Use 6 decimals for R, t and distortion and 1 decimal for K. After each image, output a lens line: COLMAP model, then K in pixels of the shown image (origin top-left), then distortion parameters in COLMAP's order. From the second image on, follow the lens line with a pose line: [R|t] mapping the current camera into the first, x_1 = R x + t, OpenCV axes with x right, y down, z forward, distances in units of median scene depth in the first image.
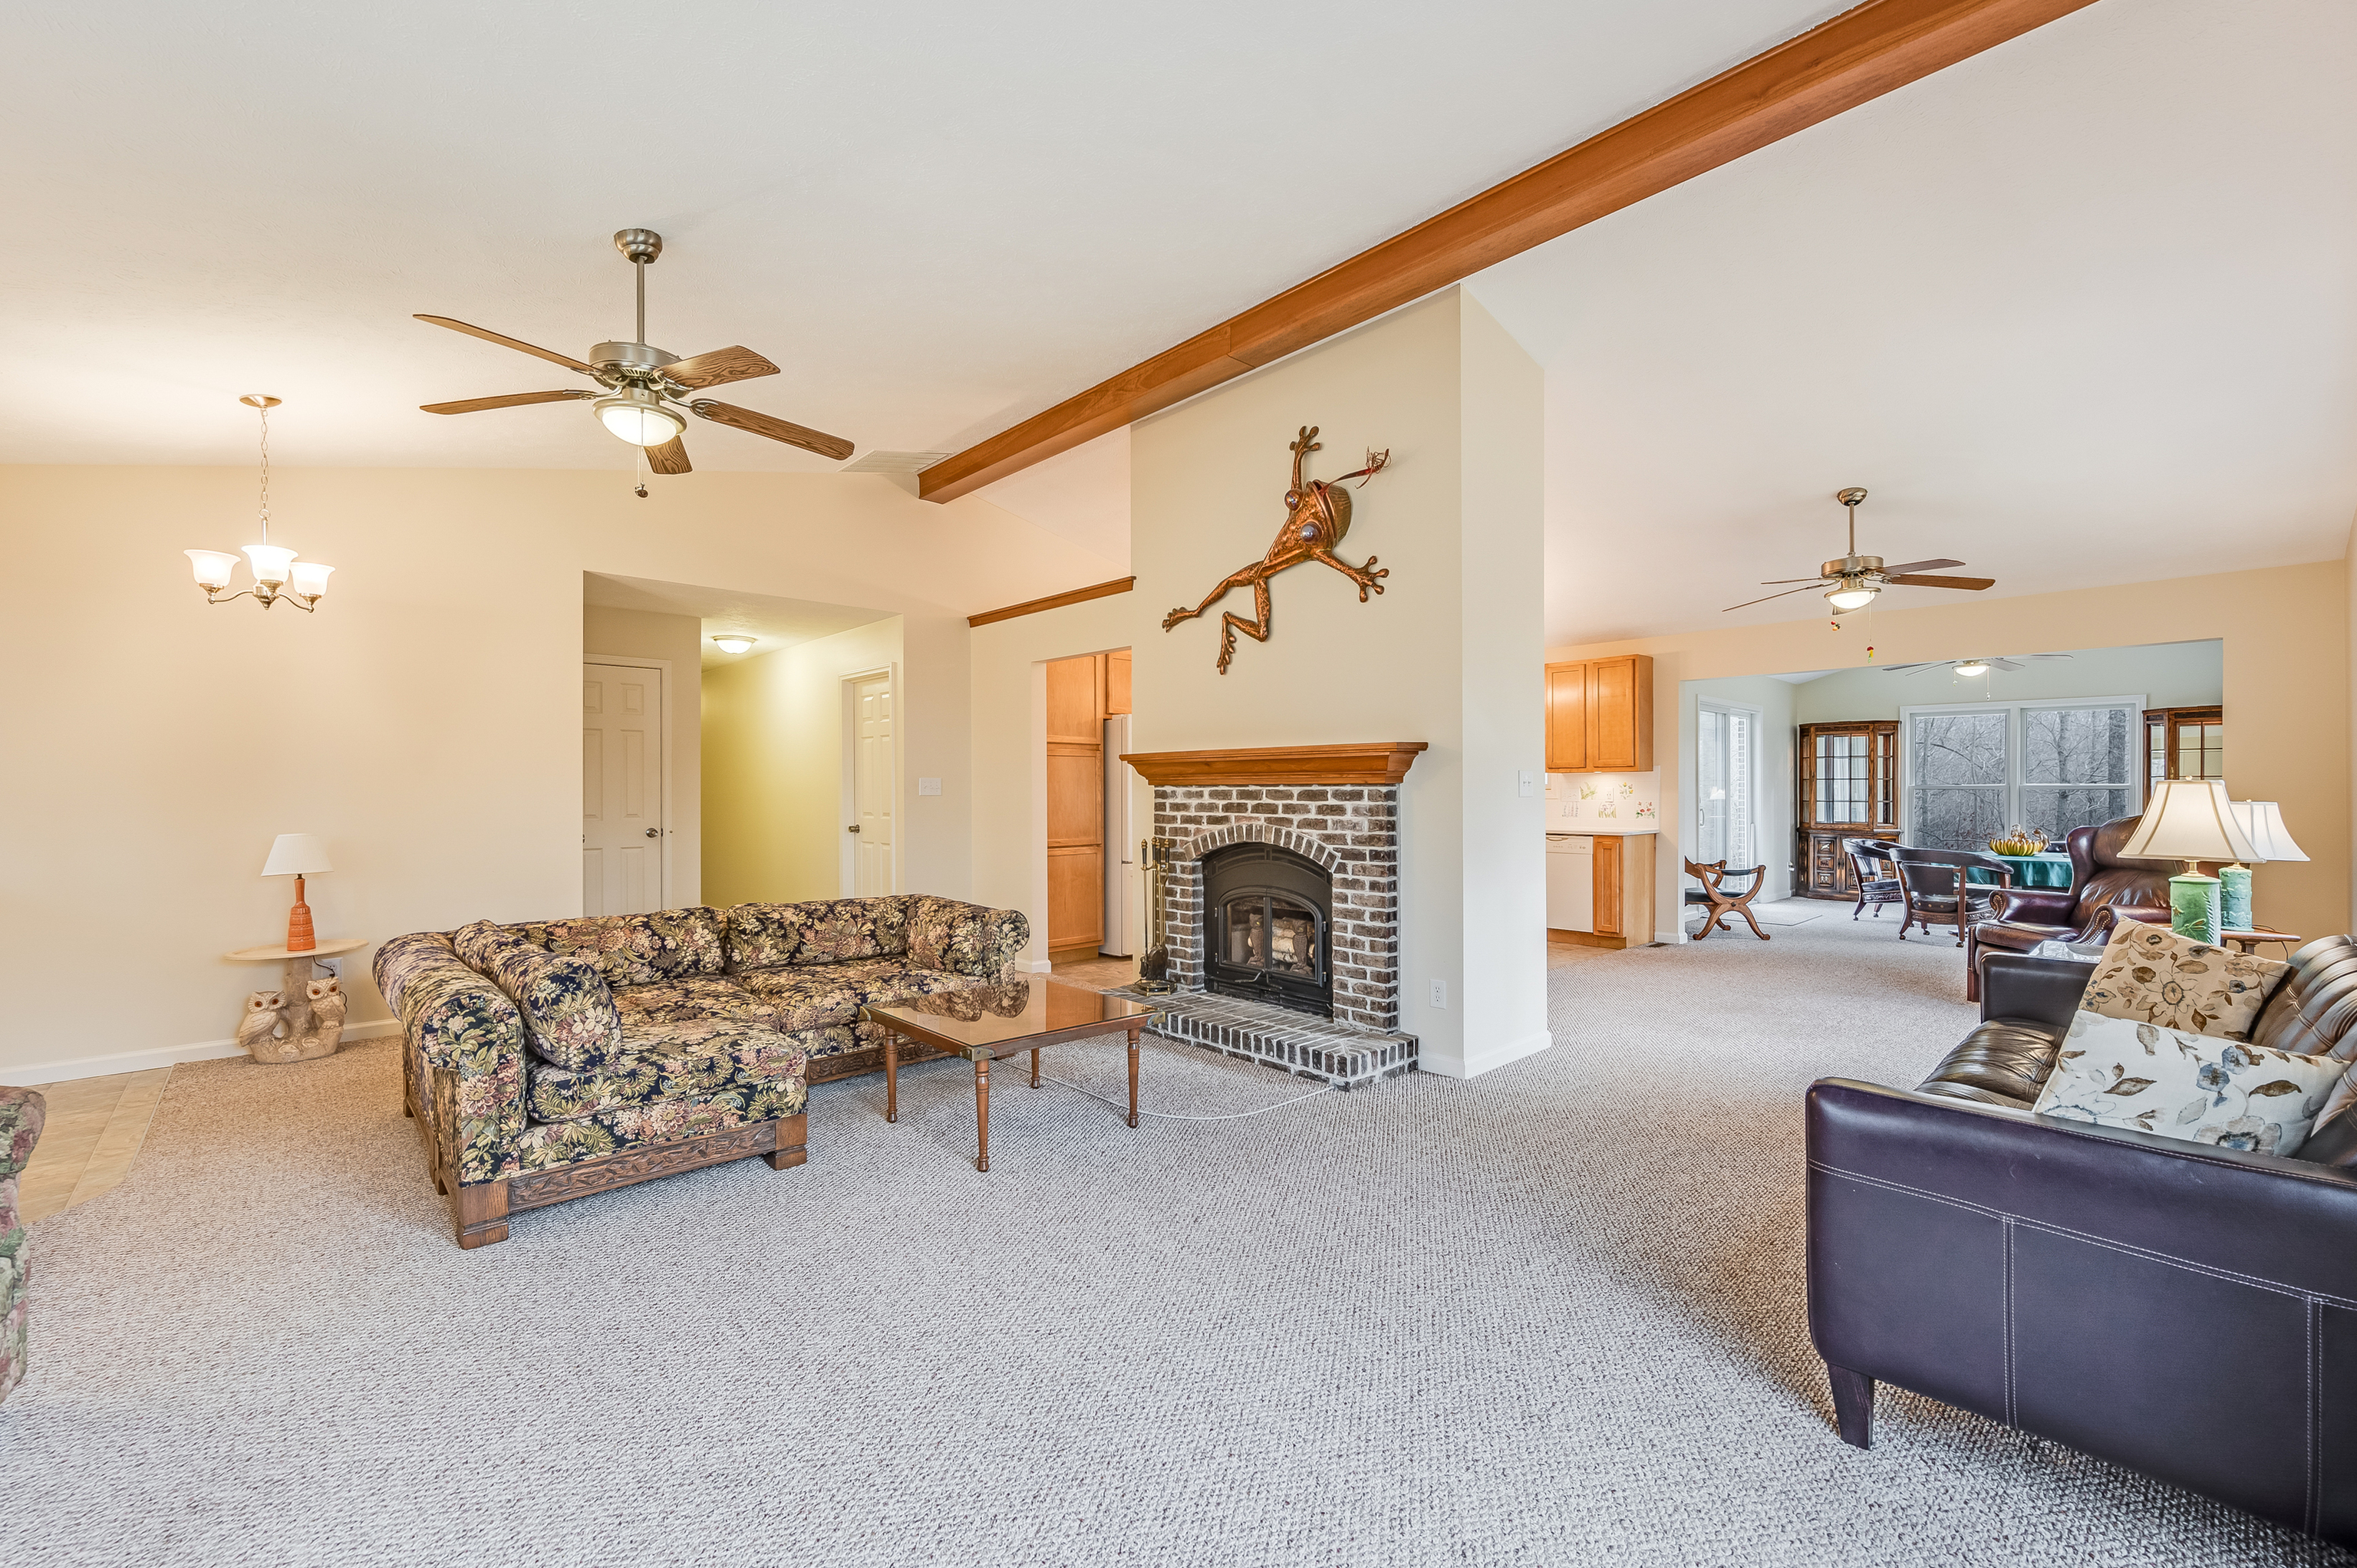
lens RADIAL K [[969.2, 0, 1157.2], [0, 969.2, 782.9], [0, 0, 1]] dist [0.002745, 0.000202]
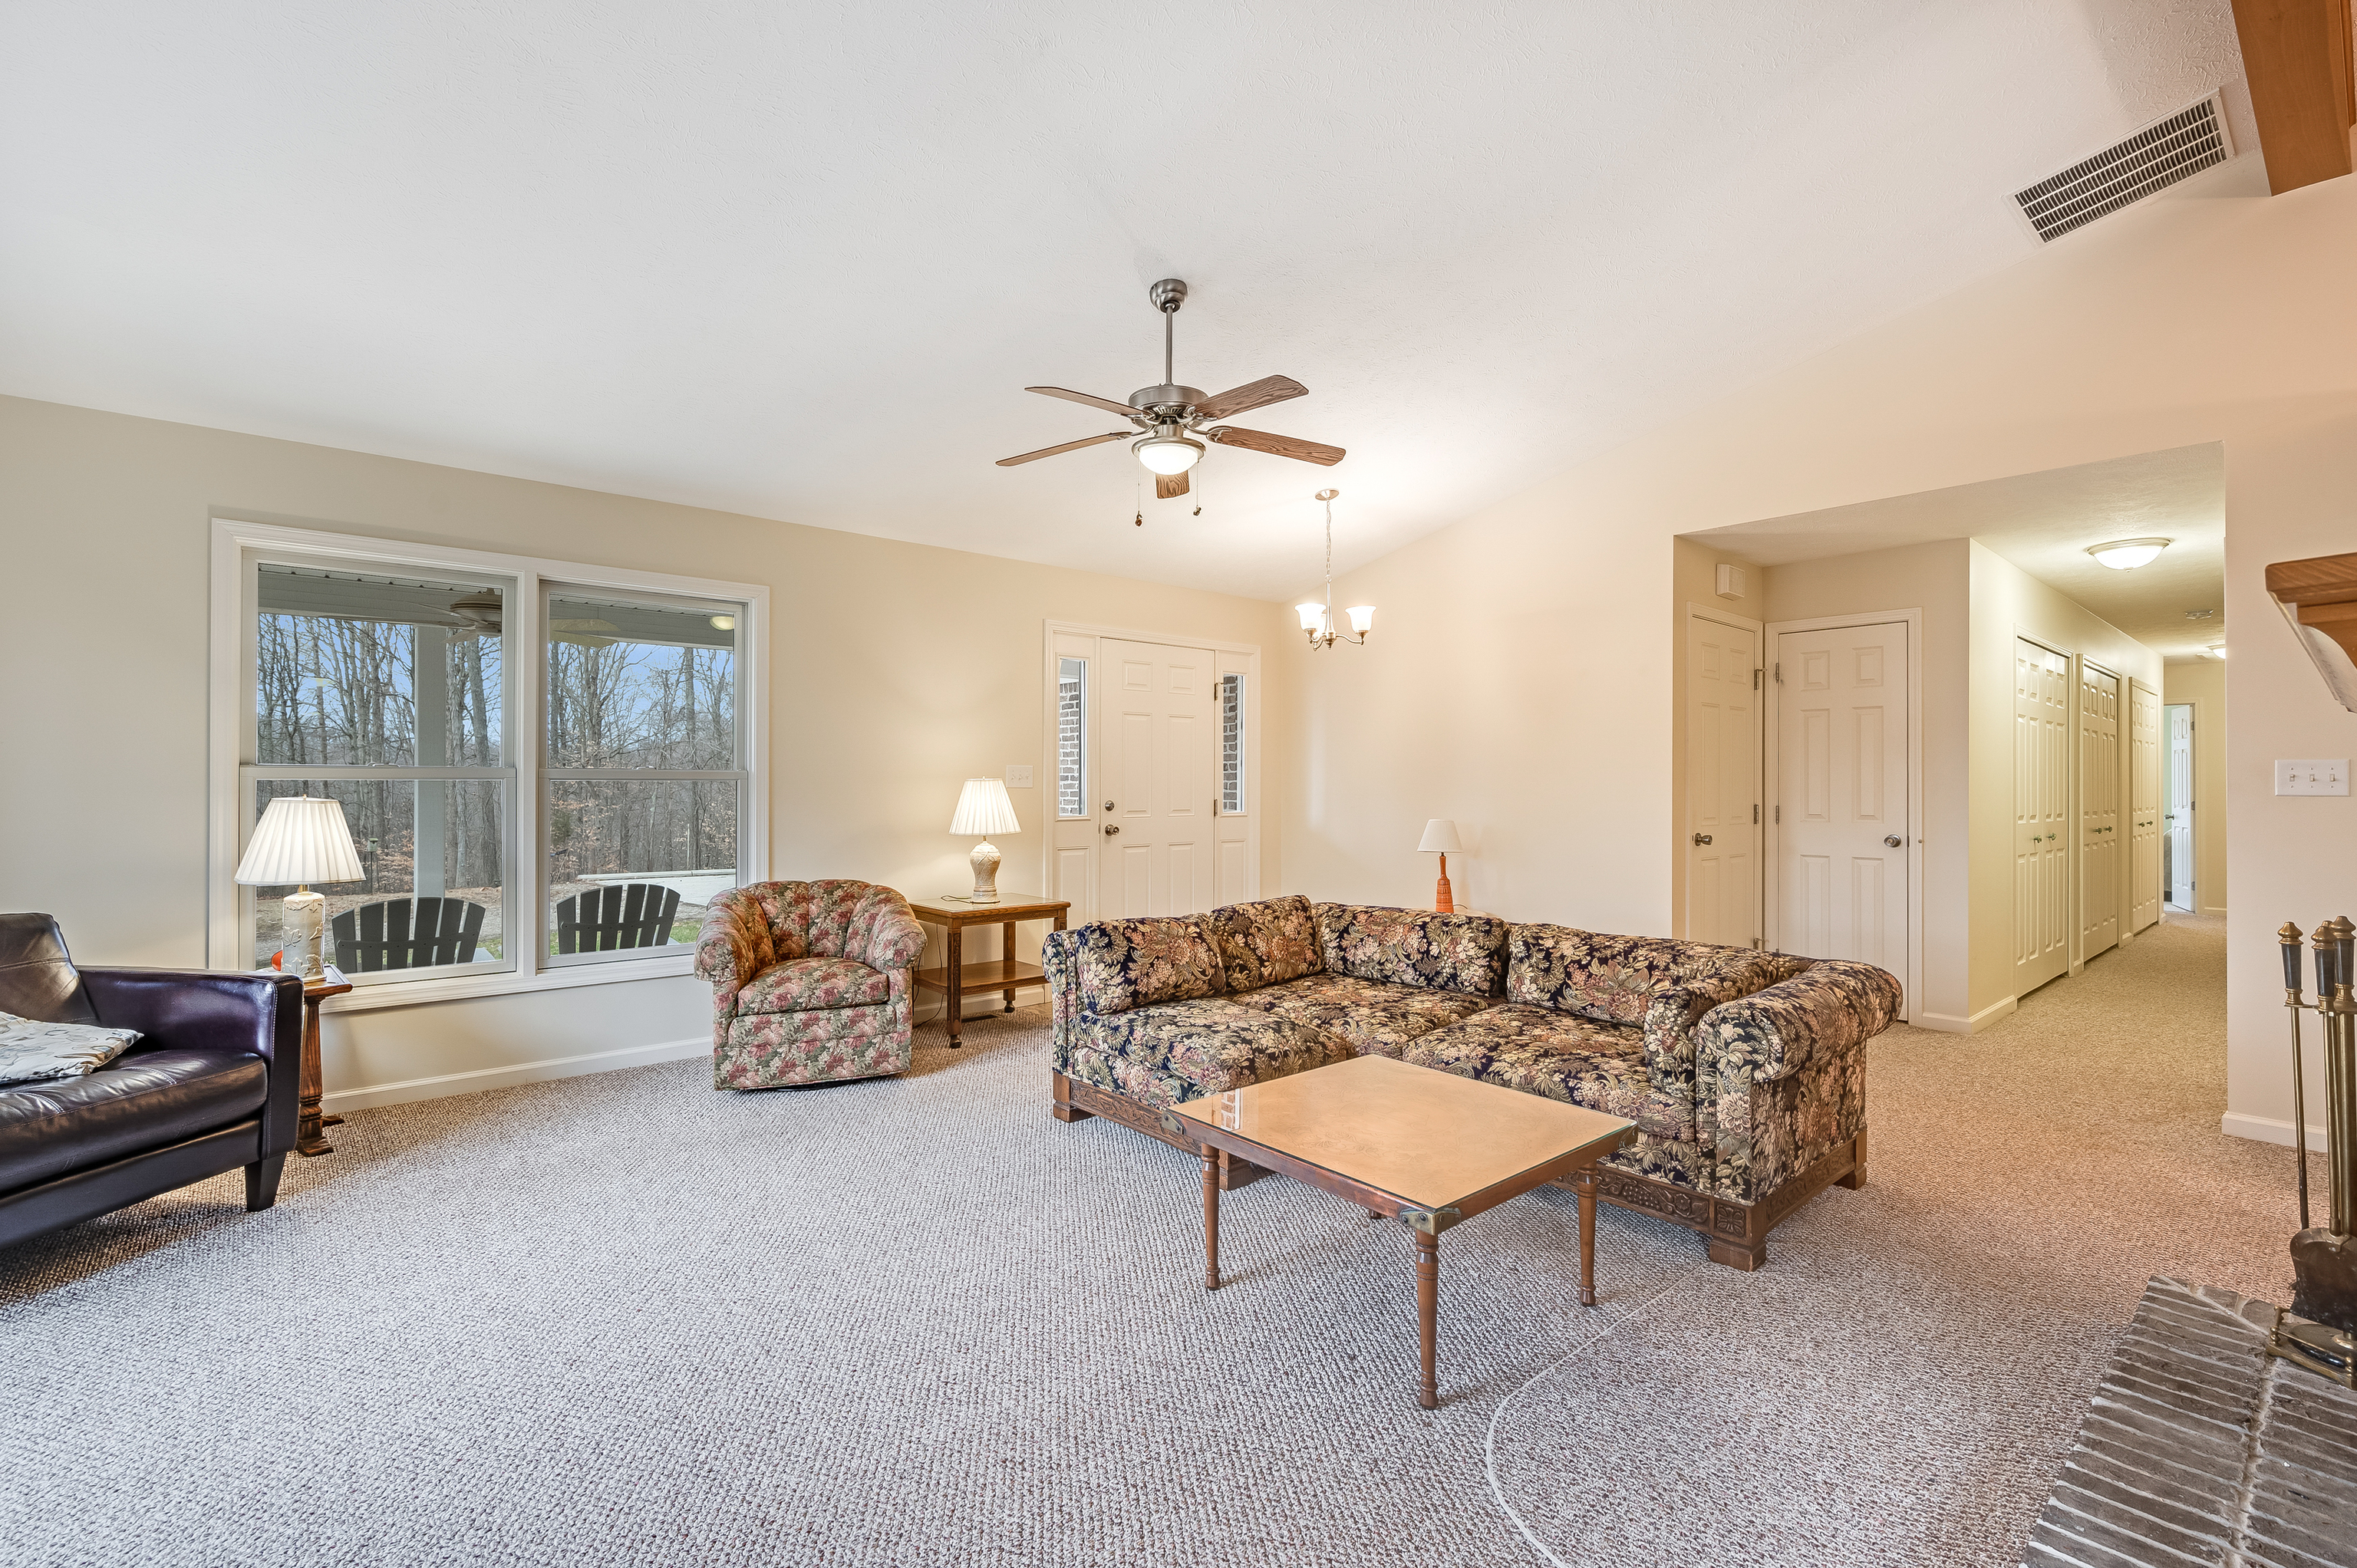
lens RADIAL K [[1044.3, 0, 1178.5], [0, 1044.3, 784.0], [0, 0, 1]] dist [-0.003648, 0.000465]
pose [[-0.009274, 0.000329, -0.999957, 0.498187], [0.006975, 0.999976, 0.000264, 0.005677], [0.999933, -0.006972, -0.009276, 0.770340]]
